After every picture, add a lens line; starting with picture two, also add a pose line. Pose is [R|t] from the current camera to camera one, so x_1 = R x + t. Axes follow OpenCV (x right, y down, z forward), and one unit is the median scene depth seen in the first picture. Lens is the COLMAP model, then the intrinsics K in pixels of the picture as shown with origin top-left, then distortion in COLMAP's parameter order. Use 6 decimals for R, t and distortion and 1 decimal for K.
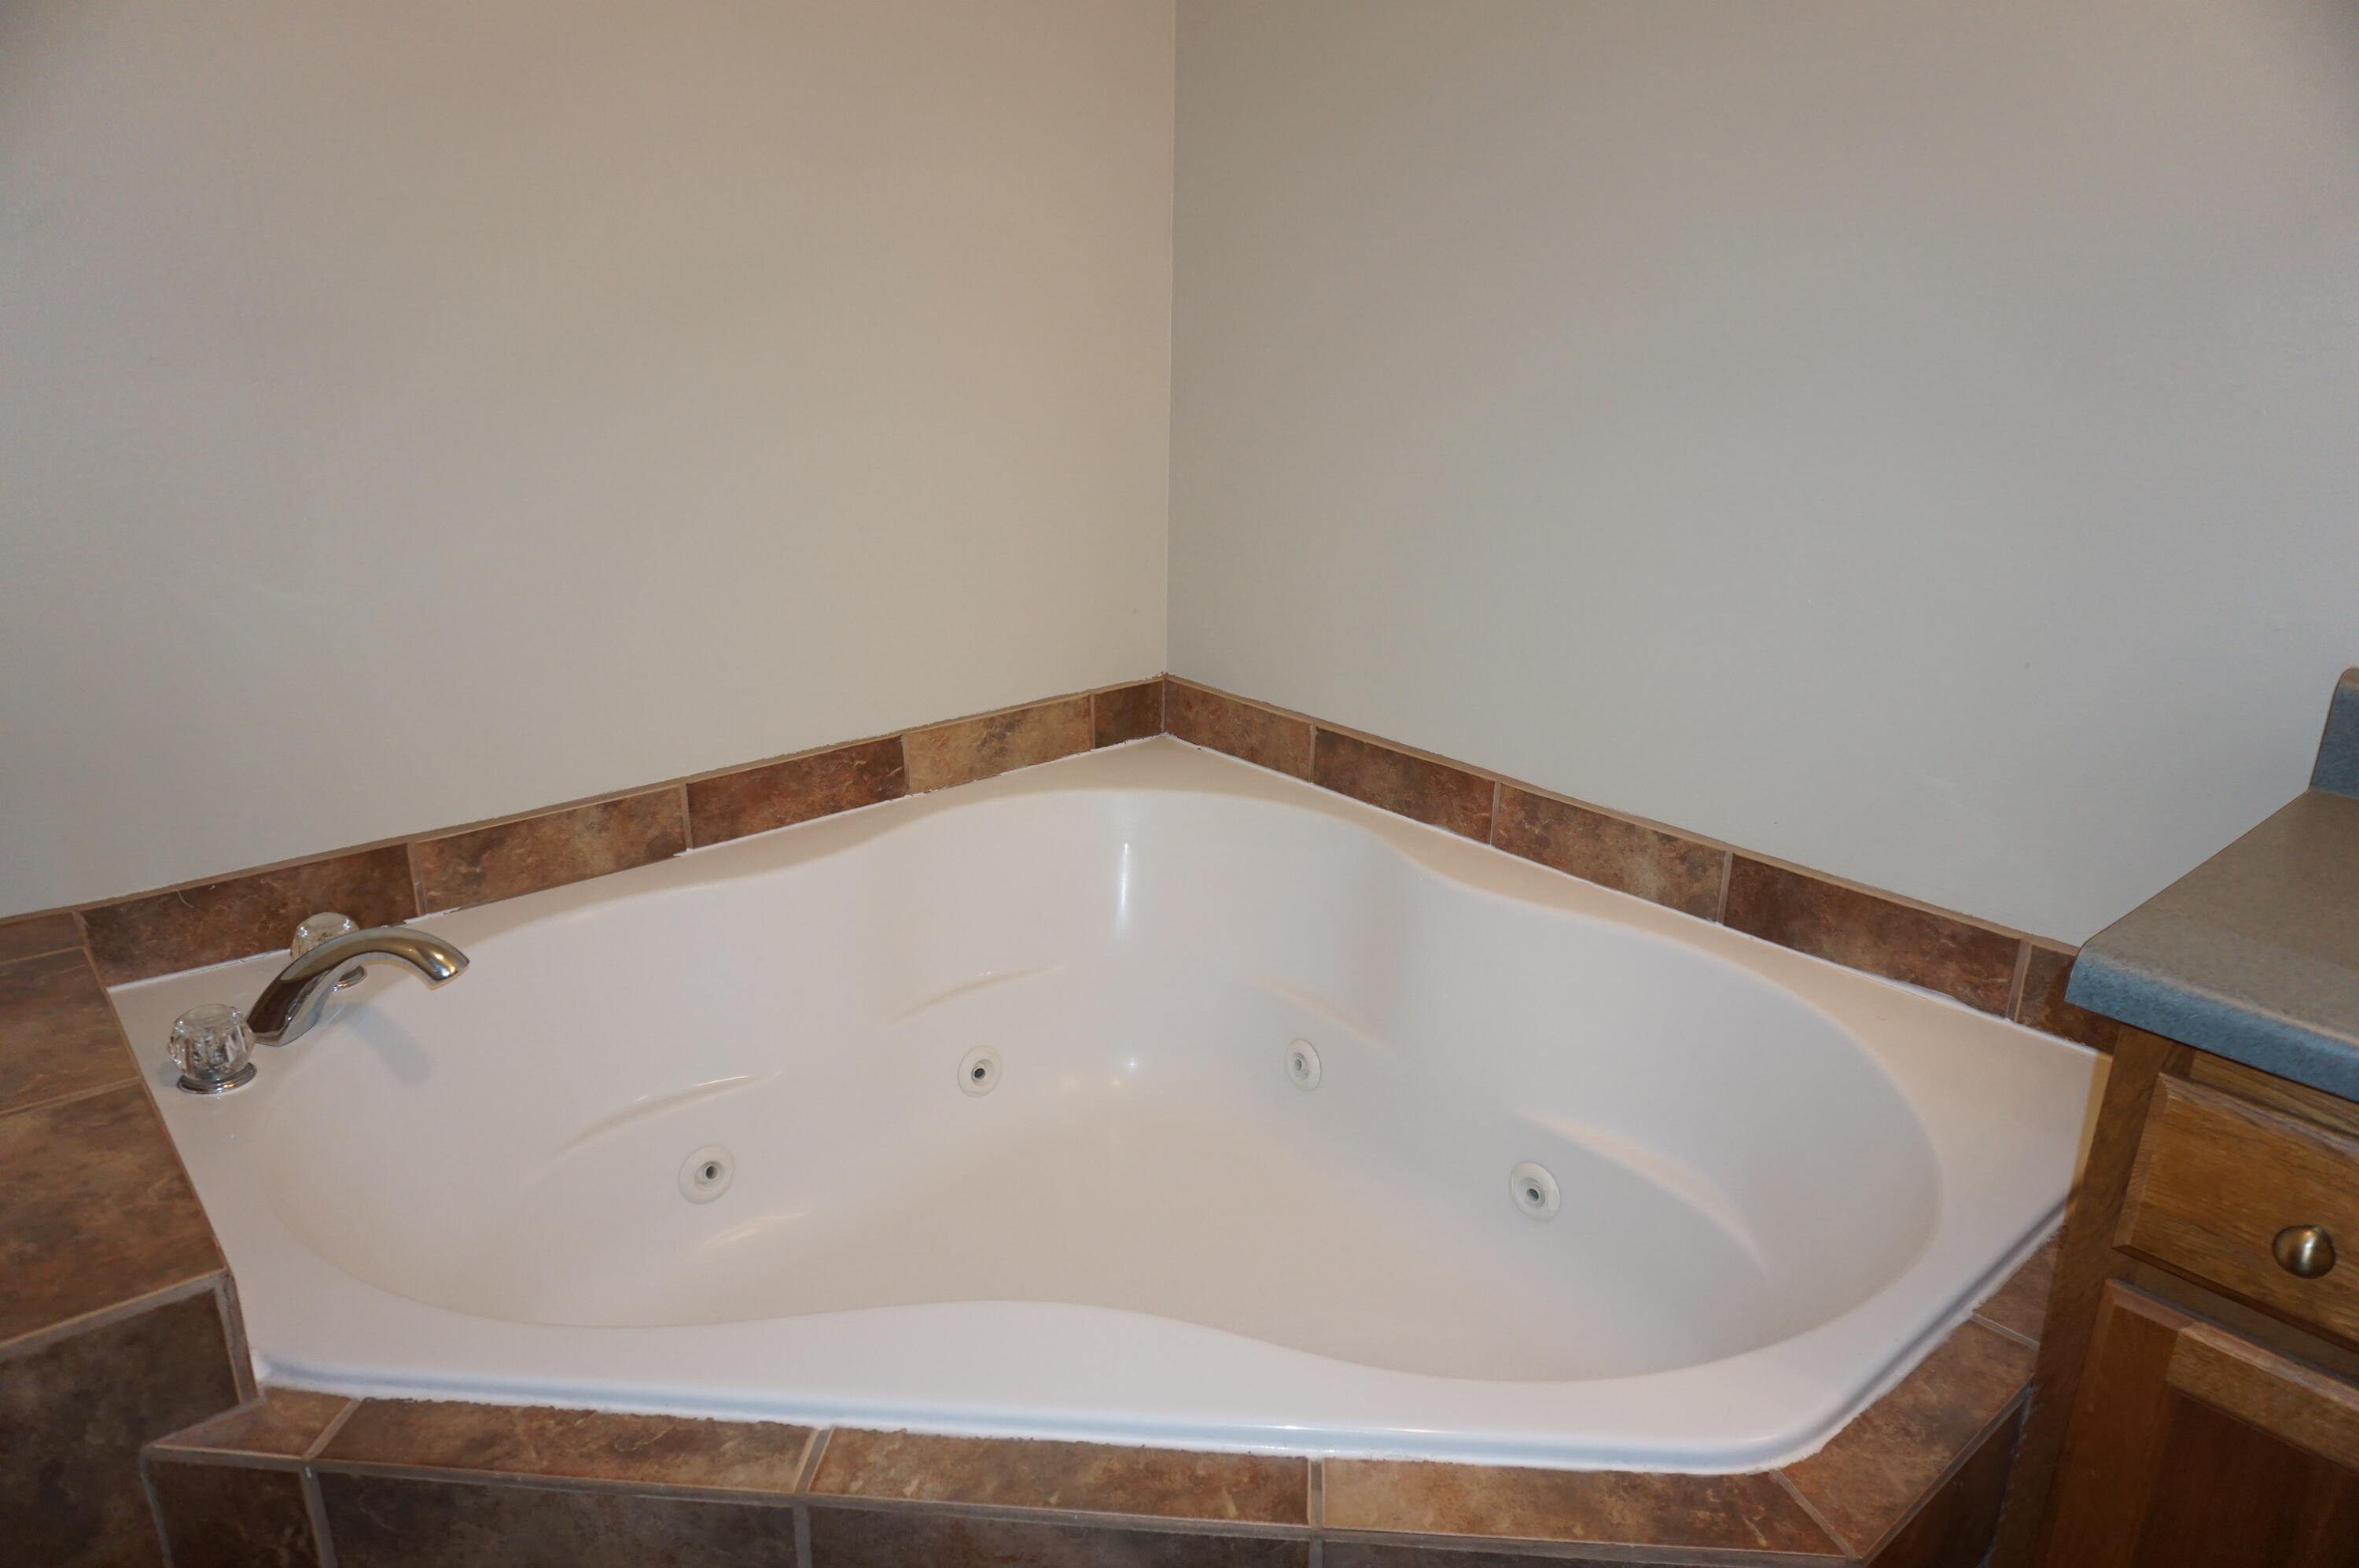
lens RADIAL K [[1568.9, 0, 1179.5], [0, 1568.9, 784.0], [0, 0, 1]] dist [-0.035038, 0.003181]
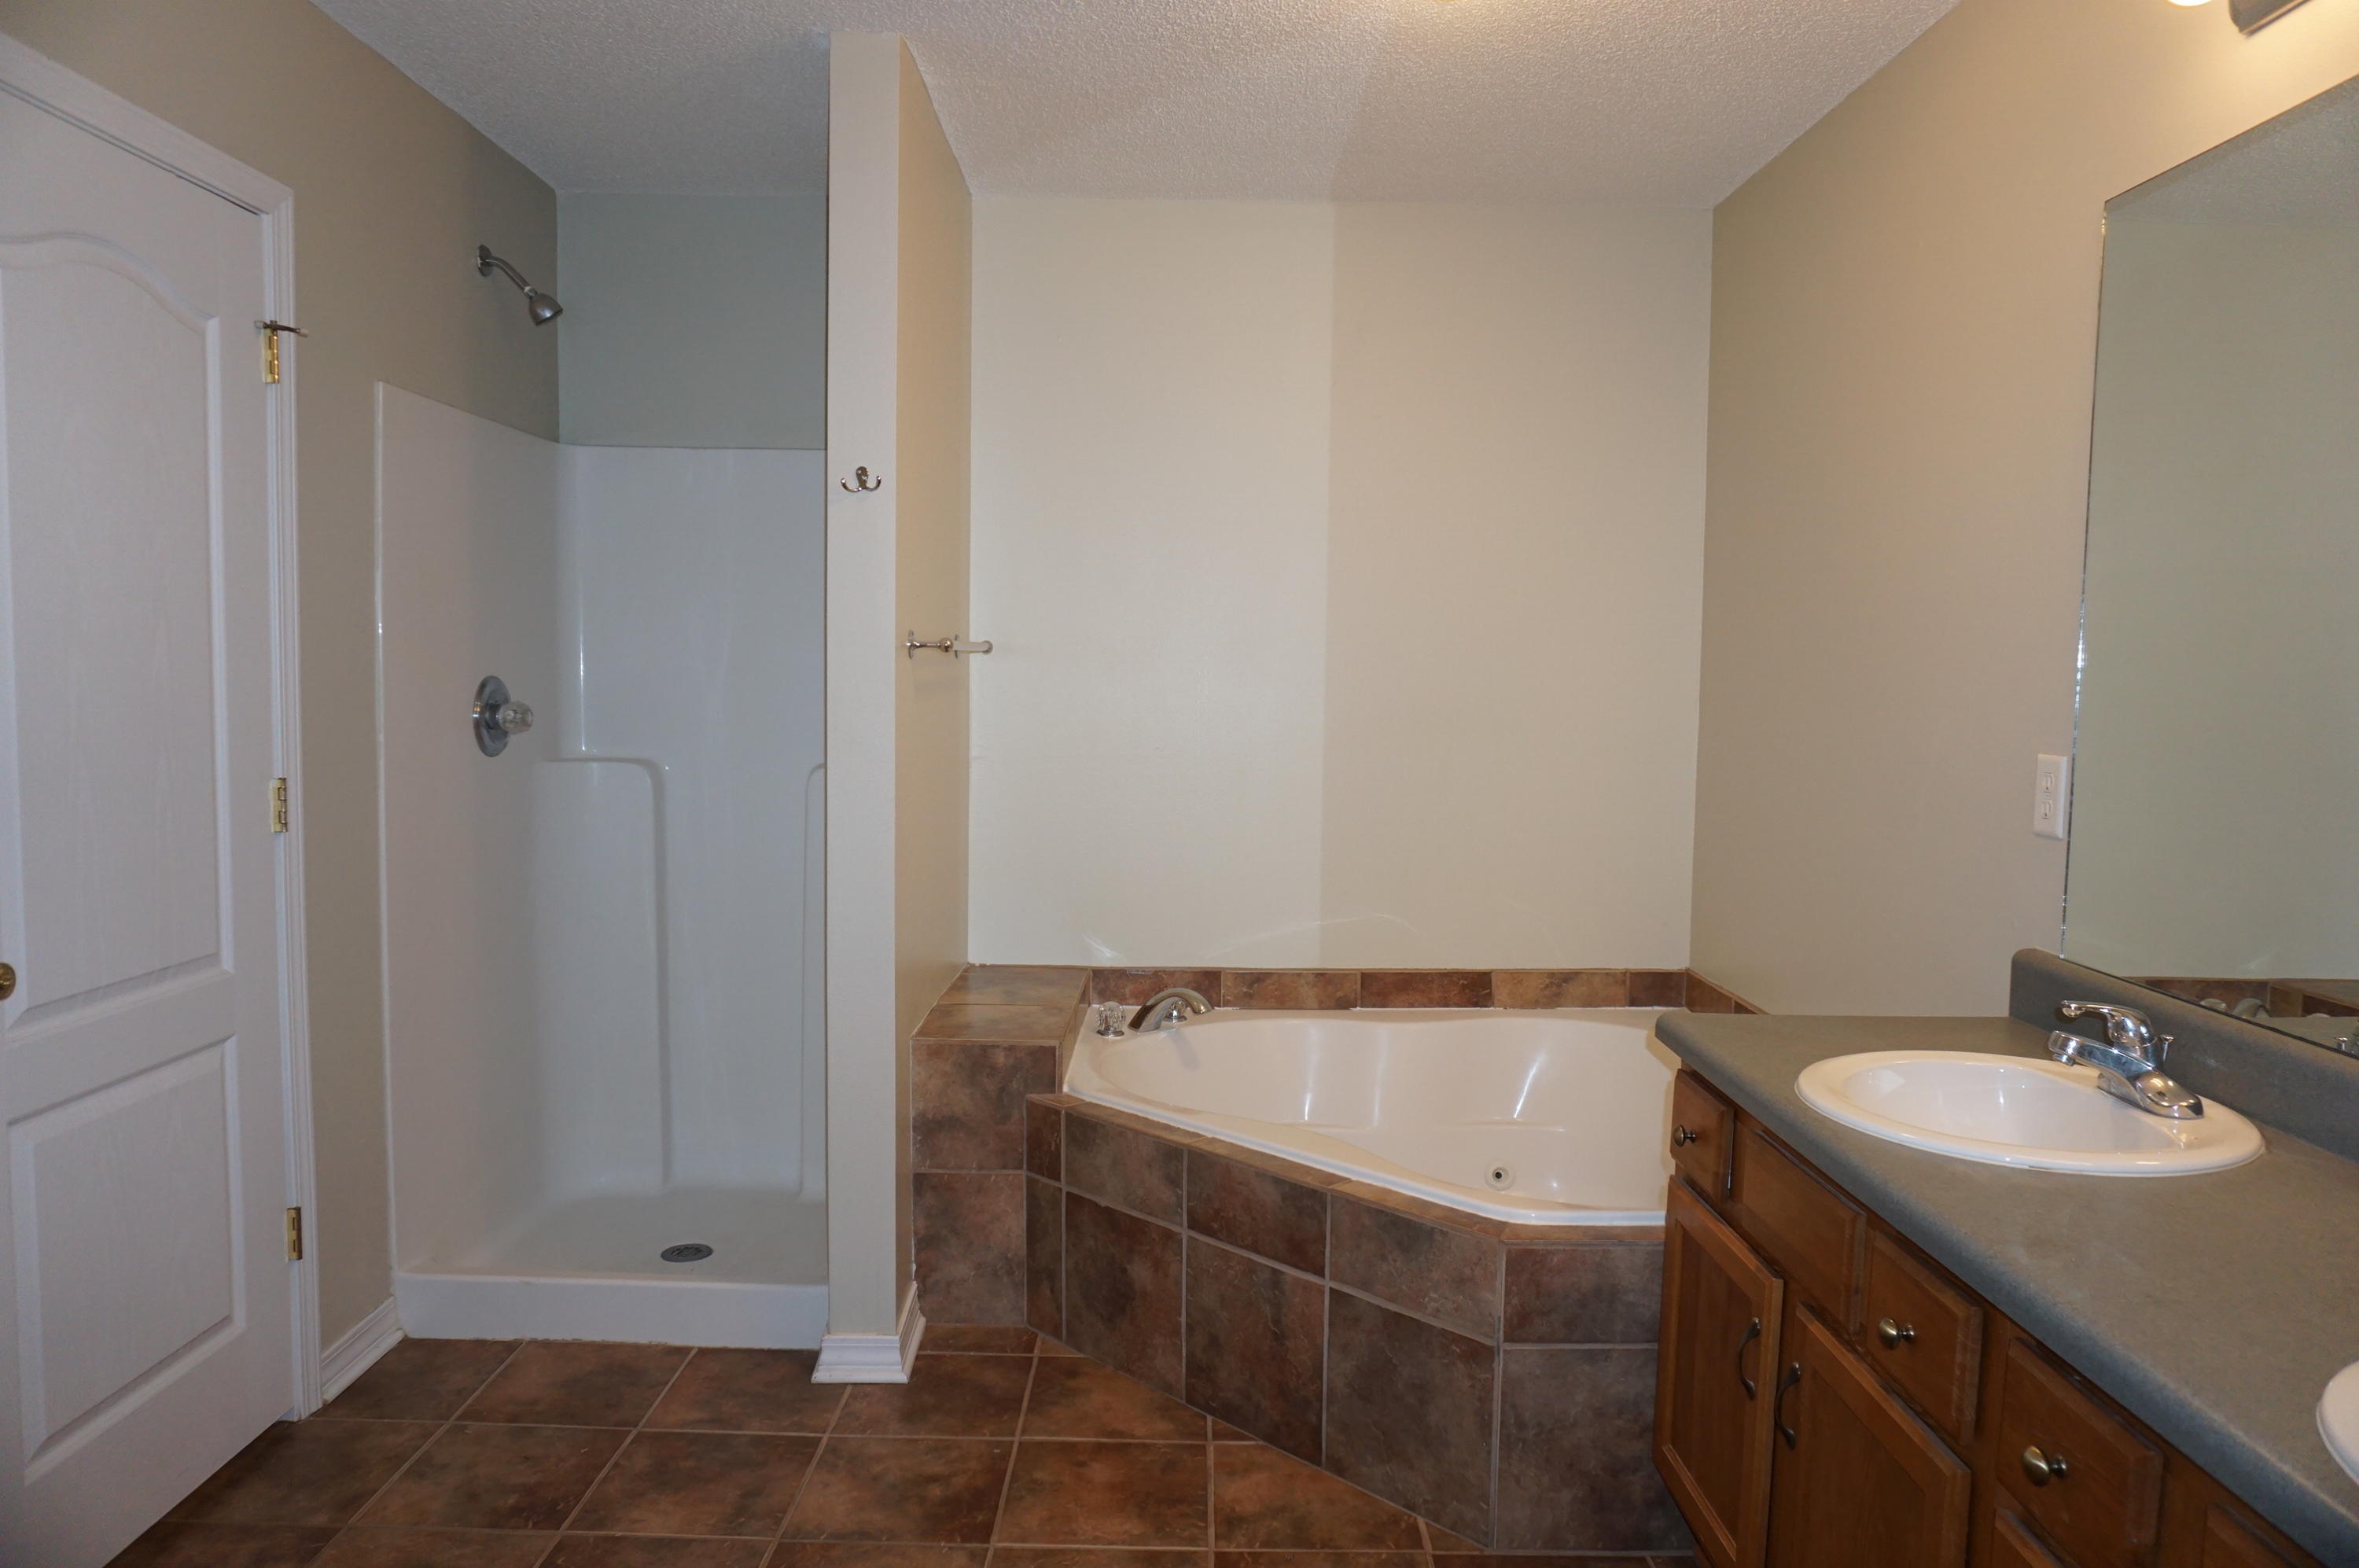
lens RADIAL K [[1568.9, 0, 1179.5], [0, 1568.9, 784.0], [0, 0, 1]] dist [-0.035038, 0.003181]
pose [[0.755264, 0.042026, -0.654072, 0.811477], [-0.207625, 0.961888, -0.177943, 0.176422], [0.621665, 0.270195, 0.735205, -0.652484]]
